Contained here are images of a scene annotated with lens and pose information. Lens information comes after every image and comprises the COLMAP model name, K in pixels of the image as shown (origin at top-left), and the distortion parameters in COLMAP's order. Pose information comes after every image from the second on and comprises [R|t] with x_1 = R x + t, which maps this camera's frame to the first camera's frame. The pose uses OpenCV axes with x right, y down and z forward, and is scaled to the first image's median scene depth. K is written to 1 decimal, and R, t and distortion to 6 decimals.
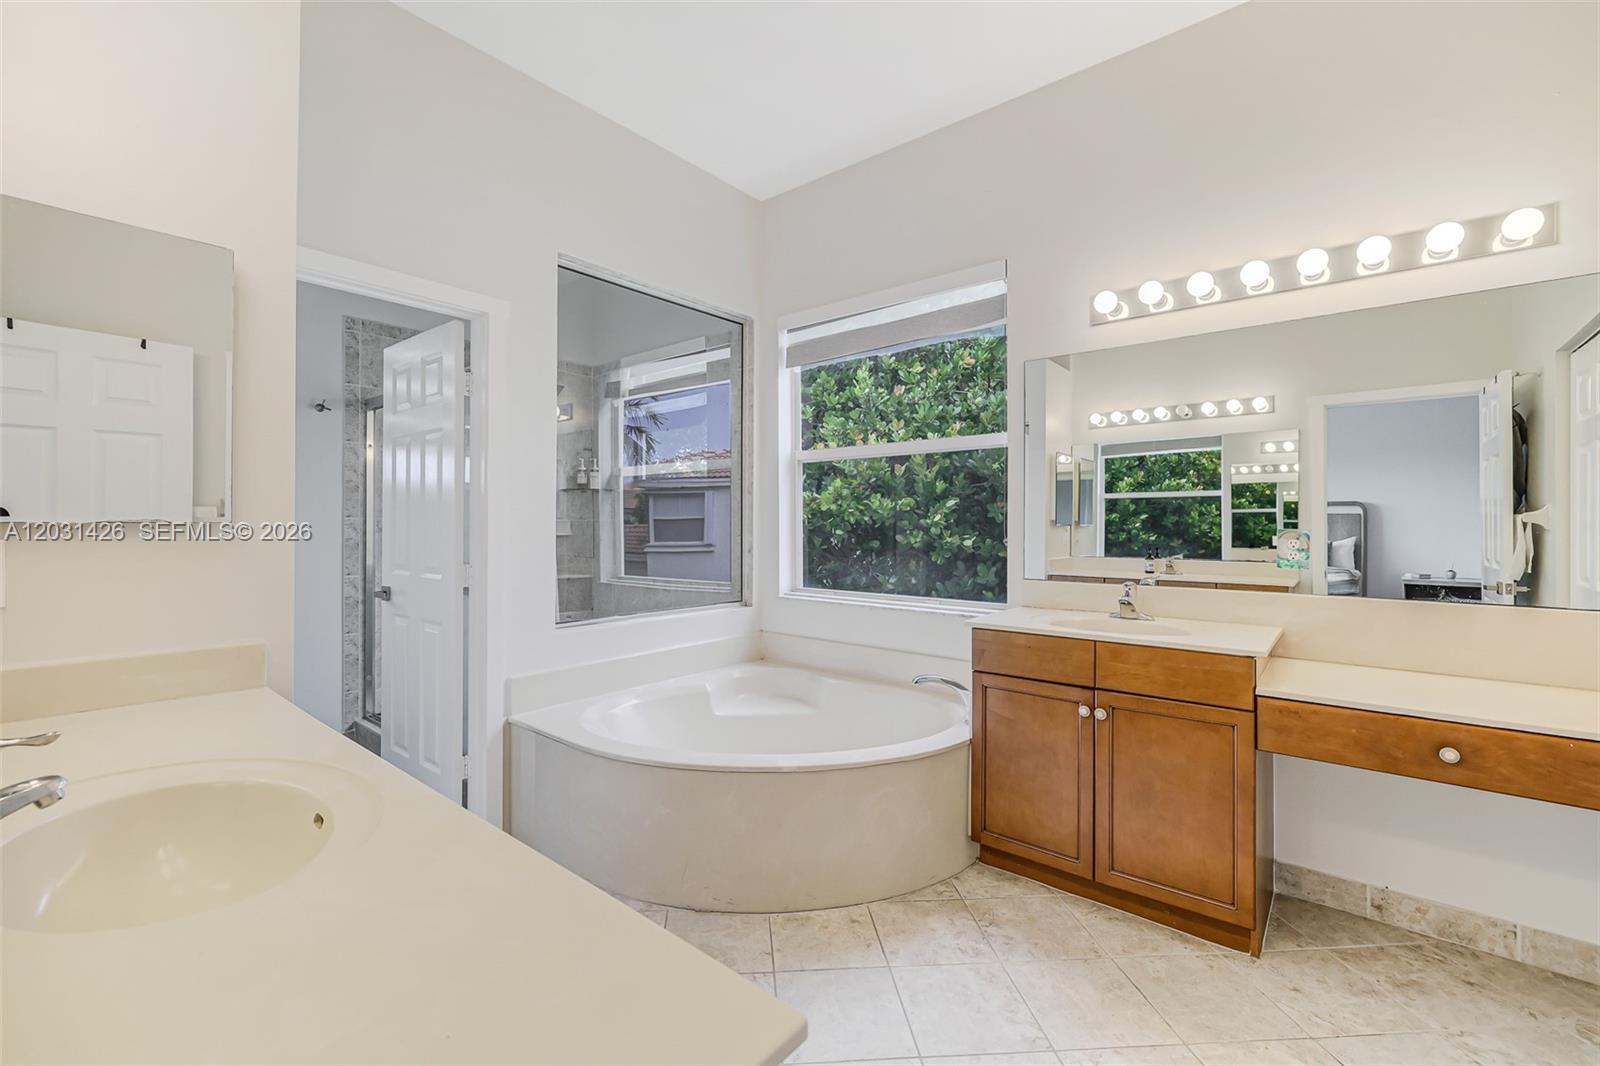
lens RADIAL K [[676.5, 0, 784.4], [0, 676.5, 526.1], [0, 0, 1]] dist [-0.000063, -0.000226]
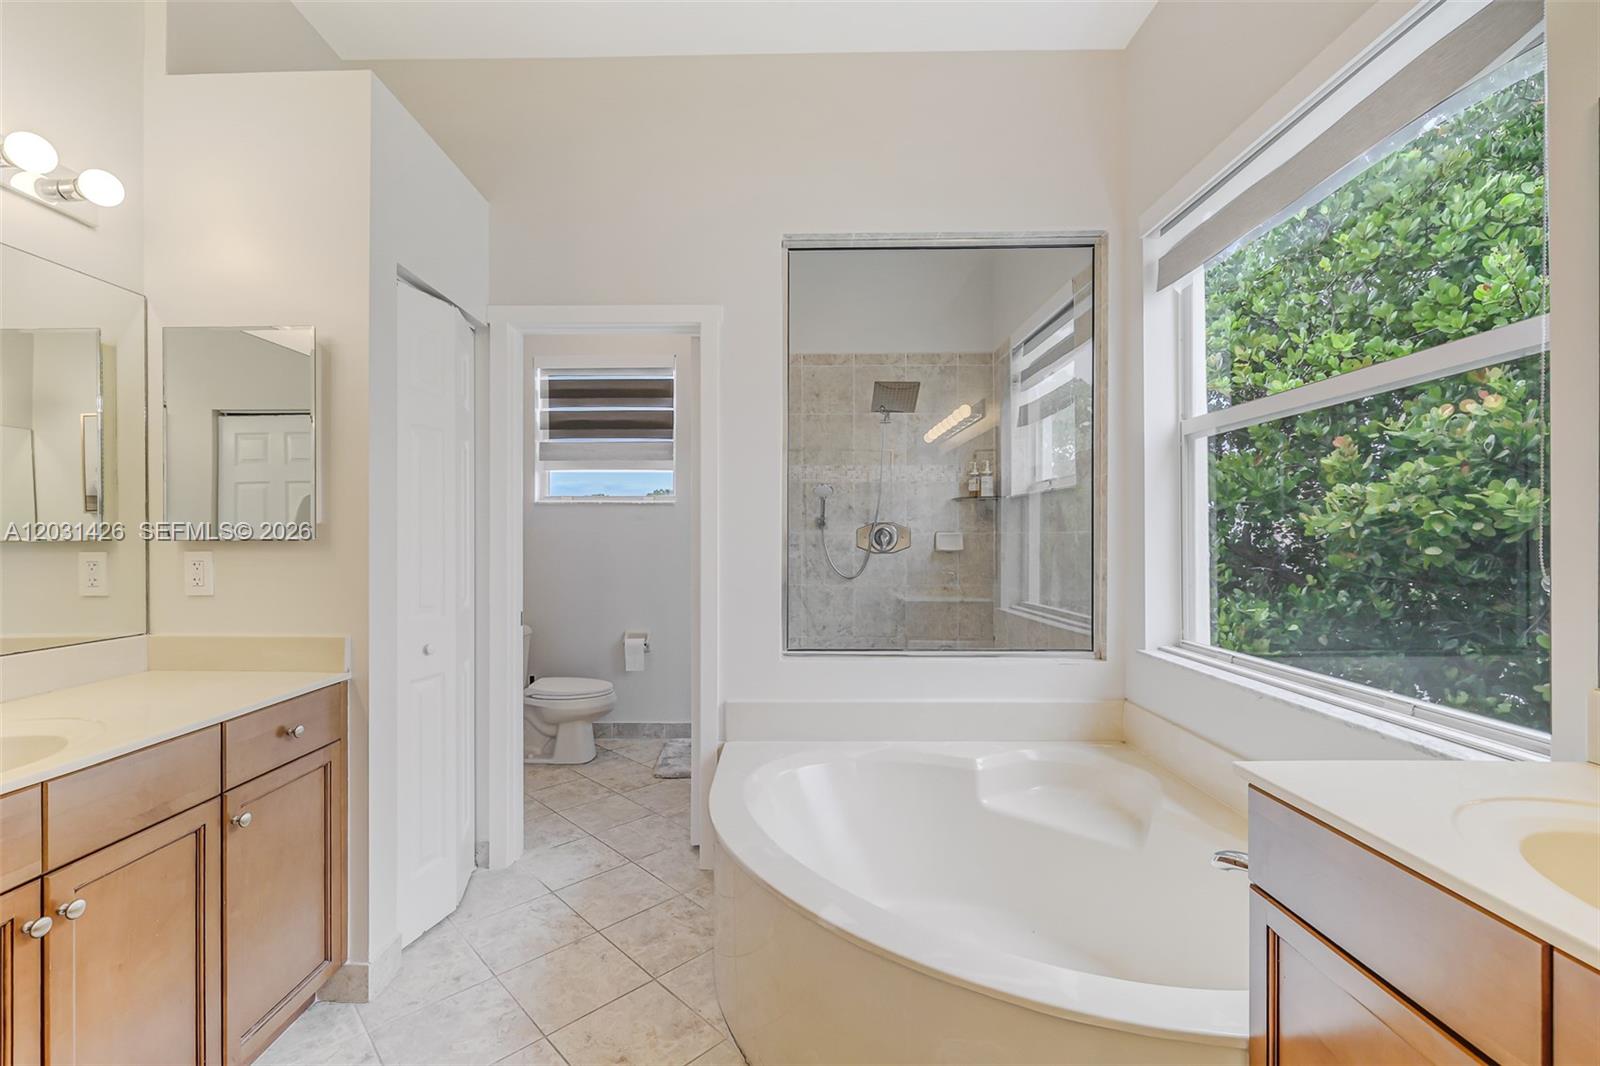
lens RADIAL K [[690.1, 0, 779.9], [0, 690.1, 538.2], [0, 0, 1]] dist [0.000763, -0.000109]
pose [[0.633420, -0.002473, -0.773804, 0.259733], [0.000262, 0.999996, -0.002982, -0.000519], [0.773808, 0.001686, 0.633418, 0.297620]]
